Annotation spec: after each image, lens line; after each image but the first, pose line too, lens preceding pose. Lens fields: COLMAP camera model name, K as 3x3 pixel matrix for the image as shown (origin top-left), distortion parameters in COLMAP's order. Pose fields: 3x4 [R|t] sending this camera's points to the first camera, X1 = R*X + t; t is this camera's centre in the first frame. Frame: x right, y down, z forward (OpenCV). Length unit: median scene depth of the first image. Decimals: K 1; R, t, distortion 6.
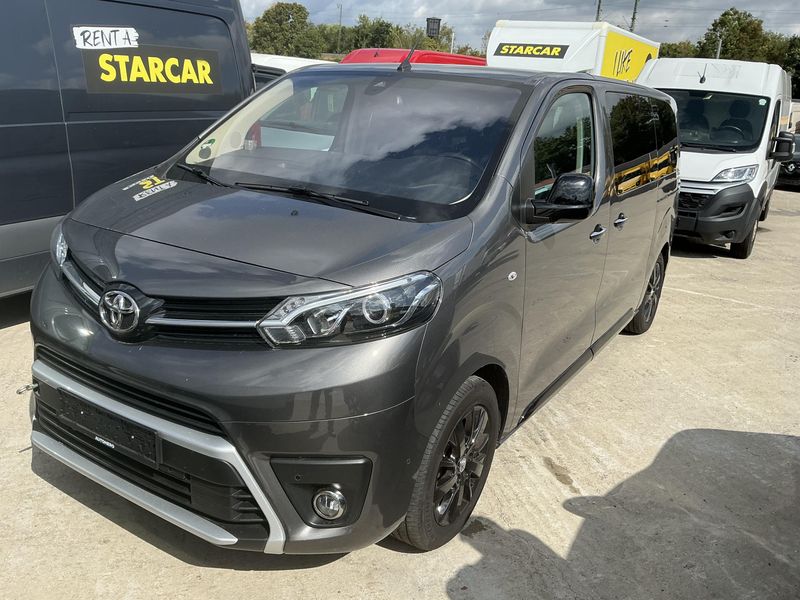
lens RADIAL K [[686.5, 0, 400.0], [0, 686.5, 300.0], [0, 0, 1]] dist [0.050740, -0.120746]
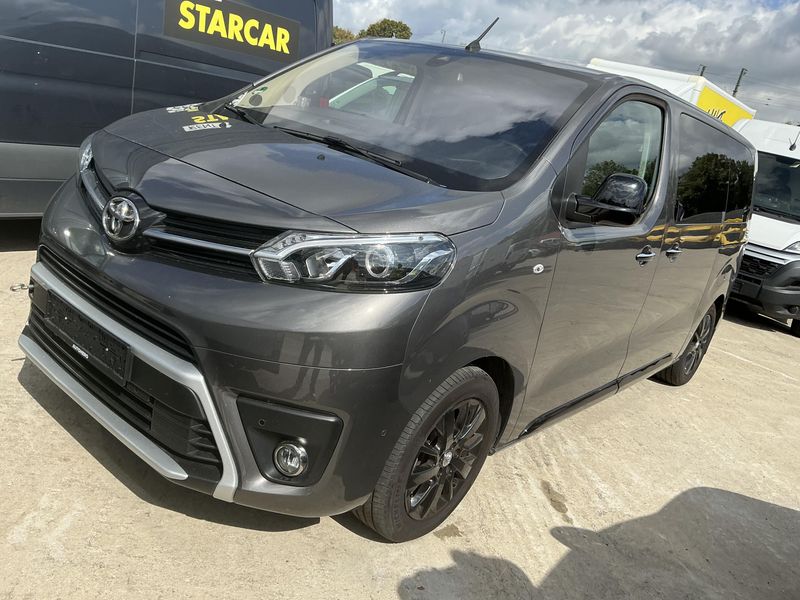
lens RADIAL K [[686.5, 0, 400.0], [0, 686.5, 300.0], [0, 0, 1]] dist [0.050740, -0.120746]
pose [[0.978980, 0.189067, -0.076495, 0.058902], [-0.191748, 0.981007, -0.029302, 0.069026], [0.069502, 0.043354, 0.996639, 0.062420]]
